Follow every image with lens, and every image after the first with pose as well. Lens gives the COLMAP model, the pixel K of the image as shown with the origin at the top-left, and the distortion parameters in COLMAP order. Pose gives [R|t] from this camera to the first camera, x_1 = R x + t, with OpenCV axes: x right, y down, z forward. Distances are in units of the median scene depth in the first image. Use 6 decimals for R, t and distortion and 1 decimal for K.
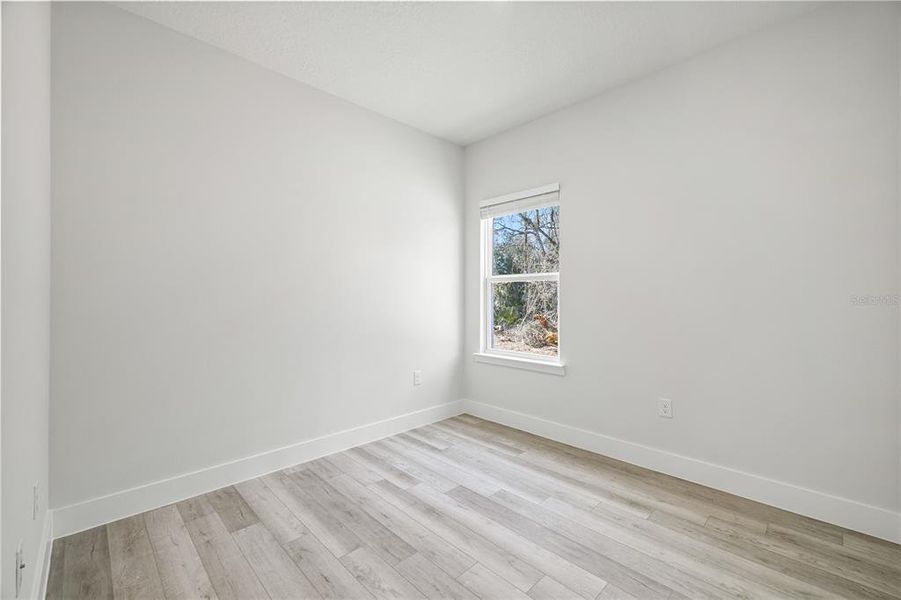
lens RADIAL K [[374.9, 0, 450.5], [0, 374.9, 300.0], [0, 0, 1]] dist [-0.000137, -0.000055]
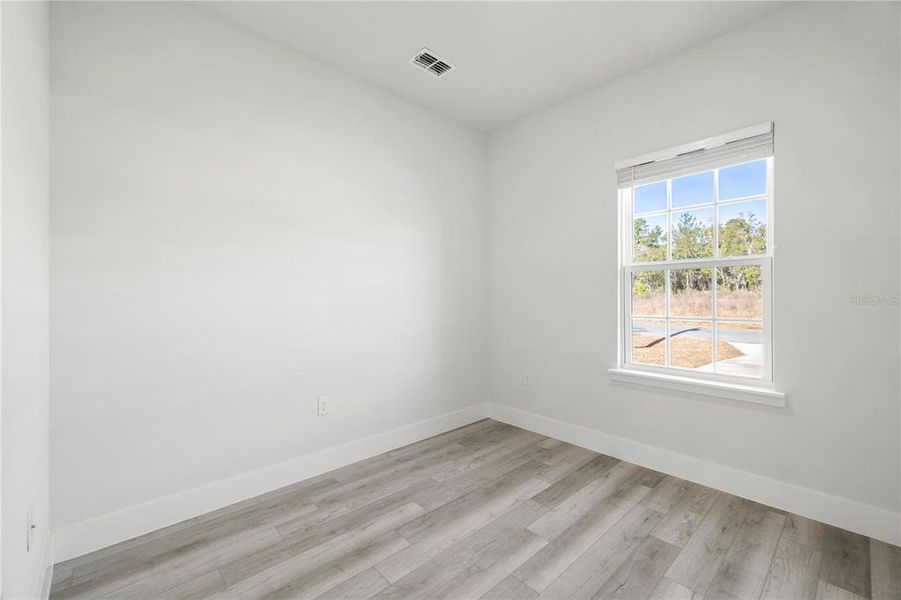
lens RADIAL K [[386.8, 0, 448.5], [0, 386.8, 296.2], [0, 0, 1]] dist [0.000376, 0.000008]
pose [[0.999769, -0.008015, -0.019939, -0.231158], [0.008001, 0.999968, -0.000821, -0.002057], [0.019945, 0.000662, 0.999801, 0.238473]]
